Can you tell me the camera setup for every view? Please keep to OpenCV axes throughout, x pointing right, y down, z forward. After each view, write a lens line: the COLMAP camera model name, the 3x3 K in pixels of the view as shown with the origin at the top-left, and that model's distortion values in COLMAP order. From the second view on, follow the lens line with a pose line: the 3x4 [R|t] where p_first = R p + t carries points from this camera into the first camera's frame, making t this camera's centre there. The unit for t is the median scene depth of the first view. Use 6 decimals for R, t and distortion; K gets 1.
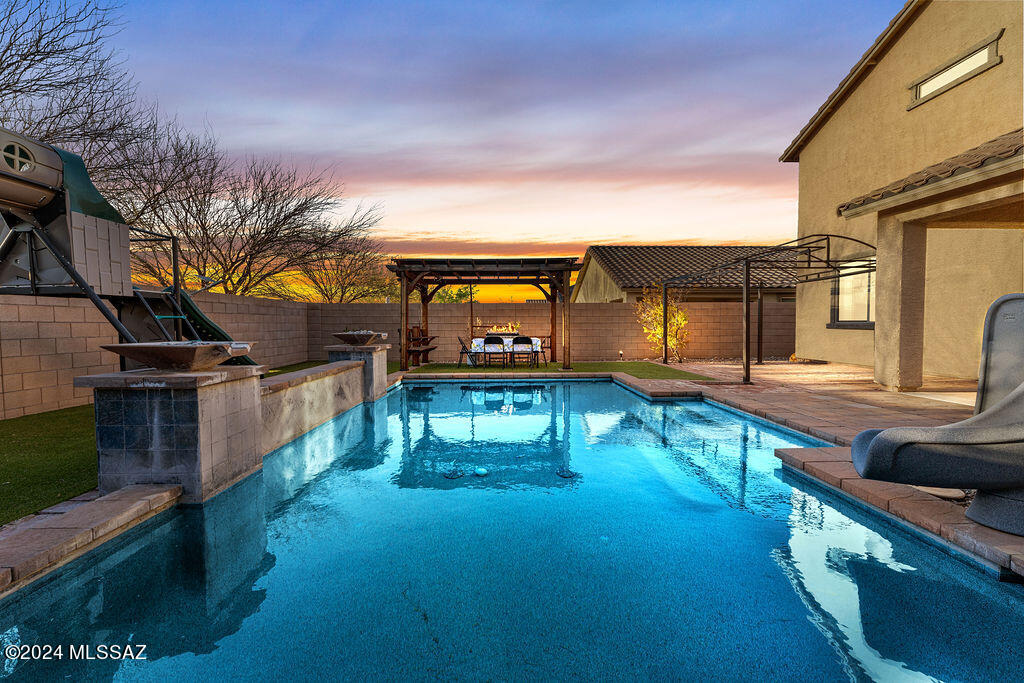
lens RADIAL K [[409.3, 0, 509.9], [0, 409.3, 338.1], [0, 0, 1]] dist [-0.000388, -0.000700]
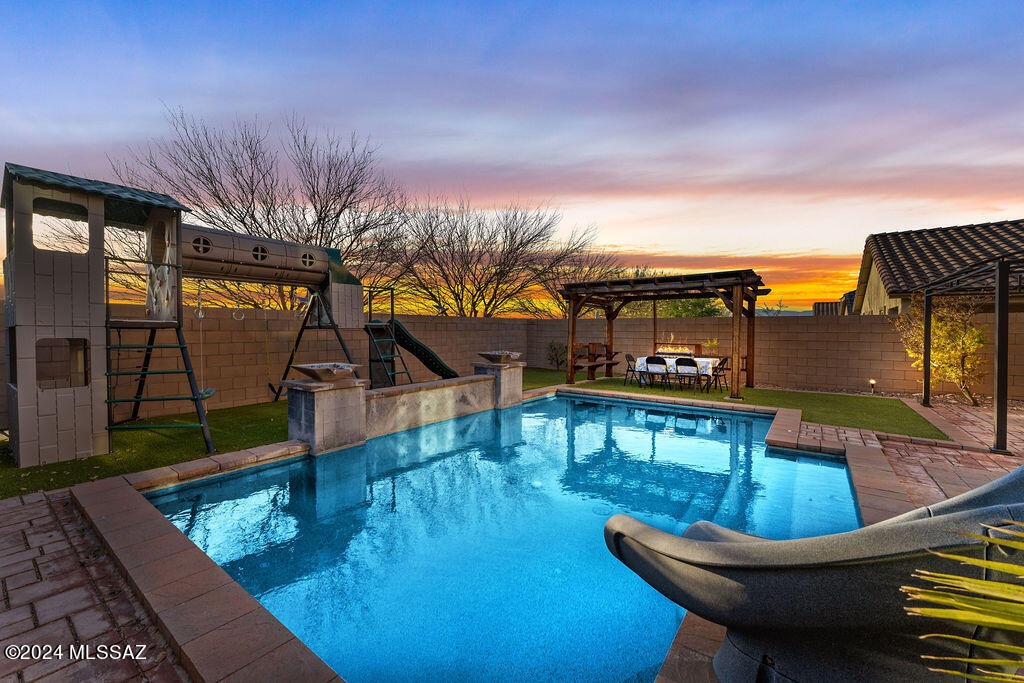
lens RADIAL K [[409.3, 0, 512.7], [0, 409.3, 339.9], [0, 0, 1]] dist [-0.000388, -0.000700]
pose [[0.796485, 0.021758, -0.604266, 0.276748], [-0.025632, 0.999669, 0.002209, -0.036446], [0.604114, 0.013729, 0.796779, 0.022787]]
